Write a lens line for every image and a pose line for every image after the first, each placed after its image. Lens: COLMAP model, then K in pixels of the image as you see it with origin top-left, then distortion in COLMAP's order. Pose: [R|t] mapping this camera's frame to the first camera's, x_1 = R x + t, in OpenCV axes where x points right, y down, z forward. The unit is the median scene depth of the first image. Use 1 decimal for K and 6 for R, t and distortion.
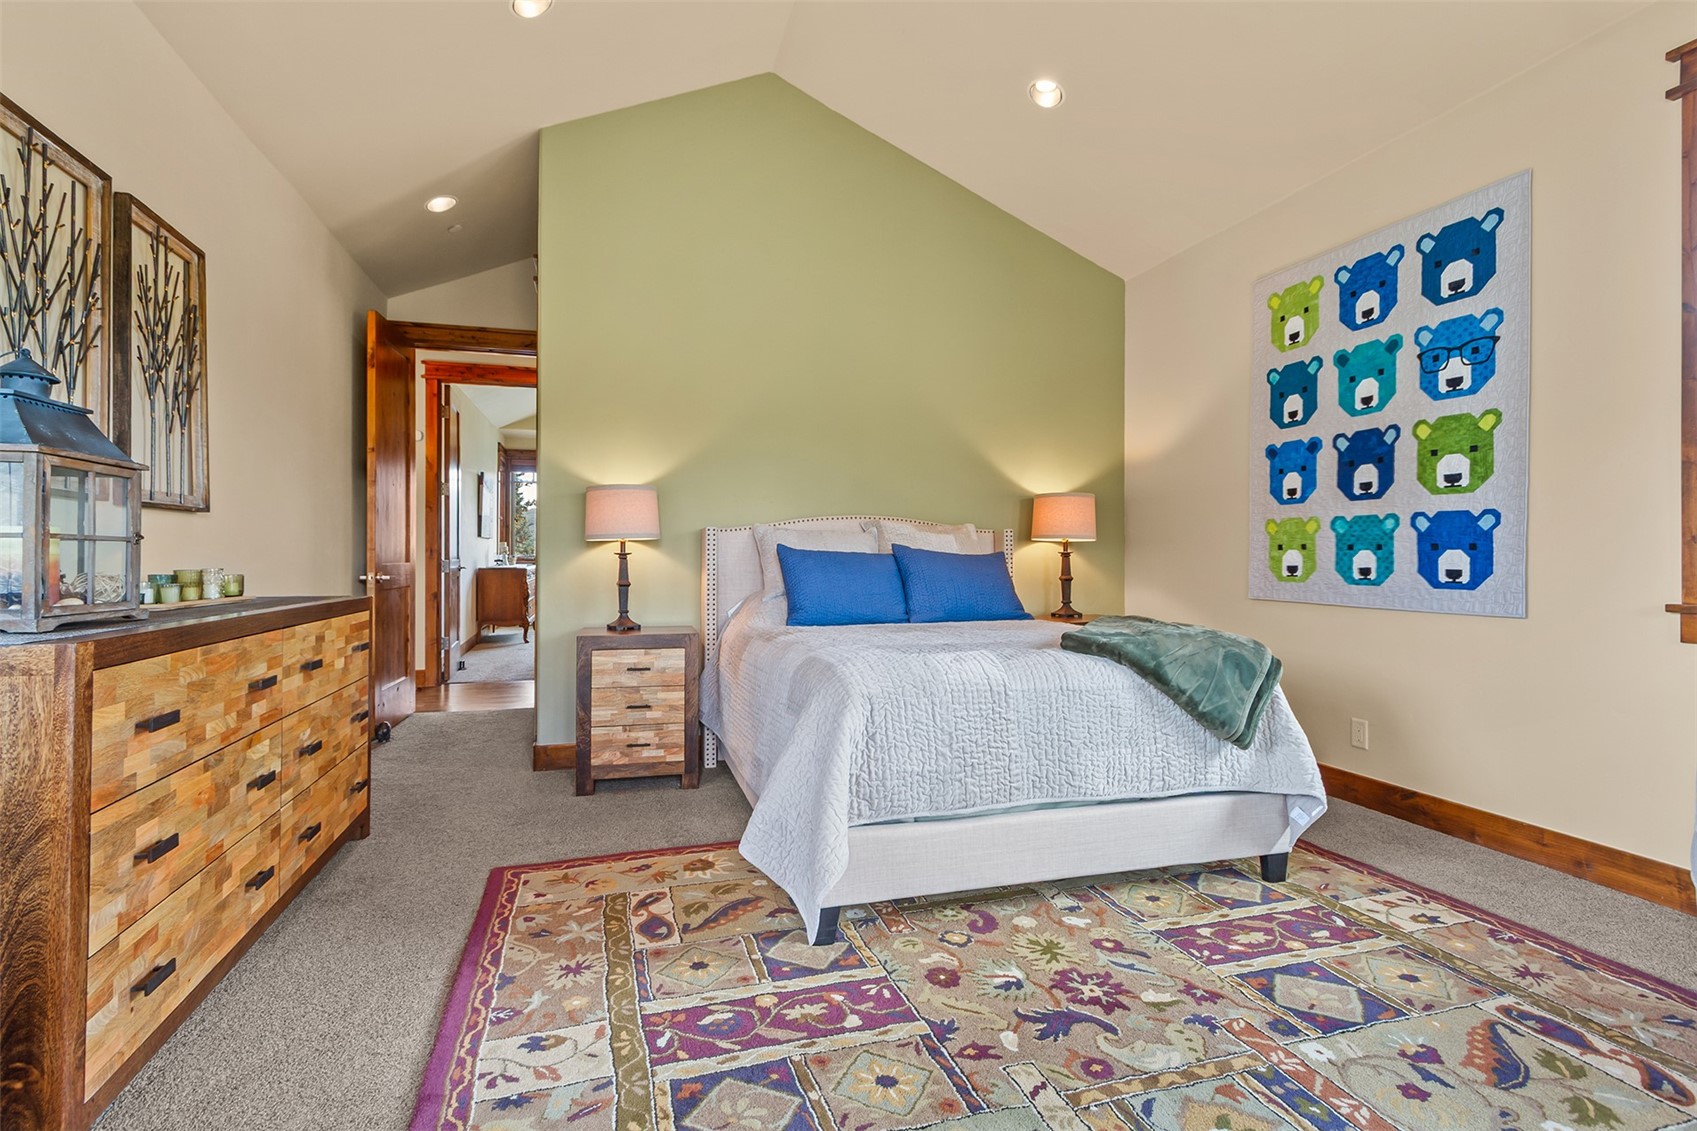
lens RADIAL K [[815.8, 0, 841.4], [0, 815.8, 577.8], [0, 0, 1]] dist [0.002552, -0.000032]
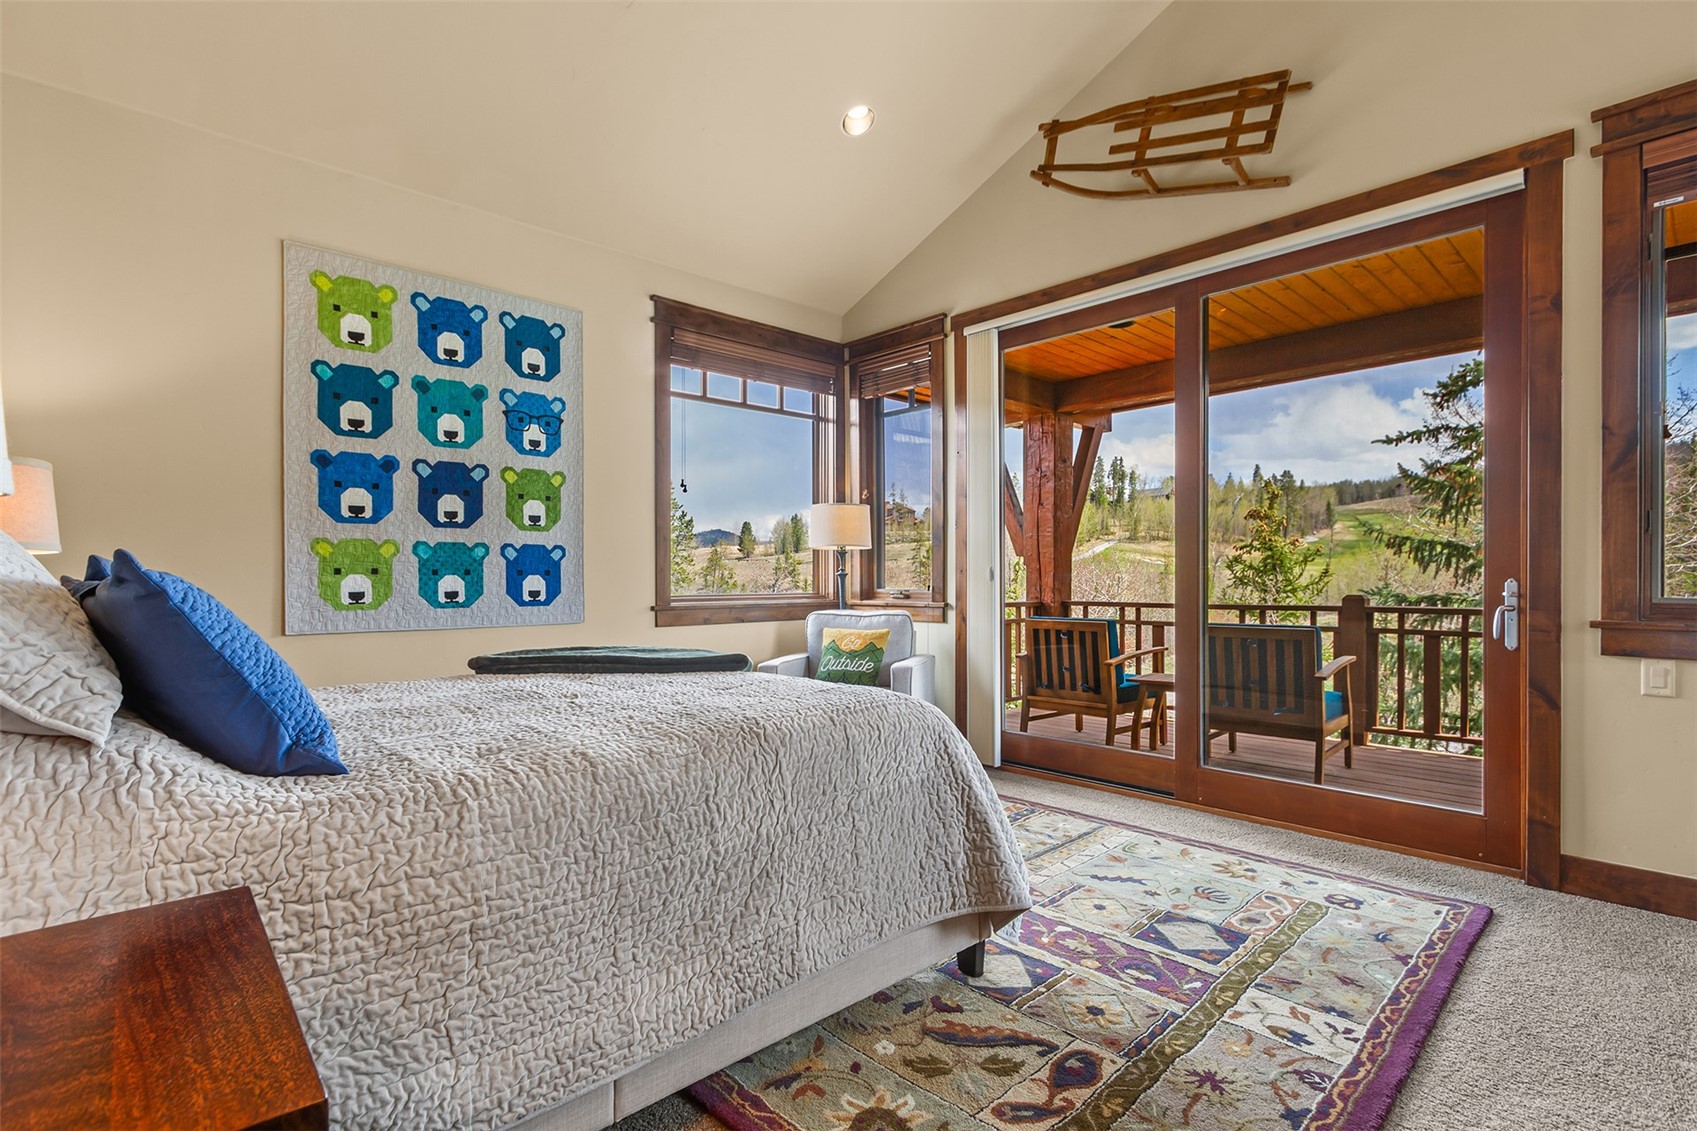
lens RADIAL K [[815.8, 0, 841.4], [0, 815.8, 577.8], [0, 0, 1]] dist [0.002552, -0.000032]
pose [[-0.456043, -0.020885, 0.889713, -0.550986], [0.013908, 0.999435, 0.030590, -0.057139], [-0.889849, 0.026324, -0.455495, 1.057981]]
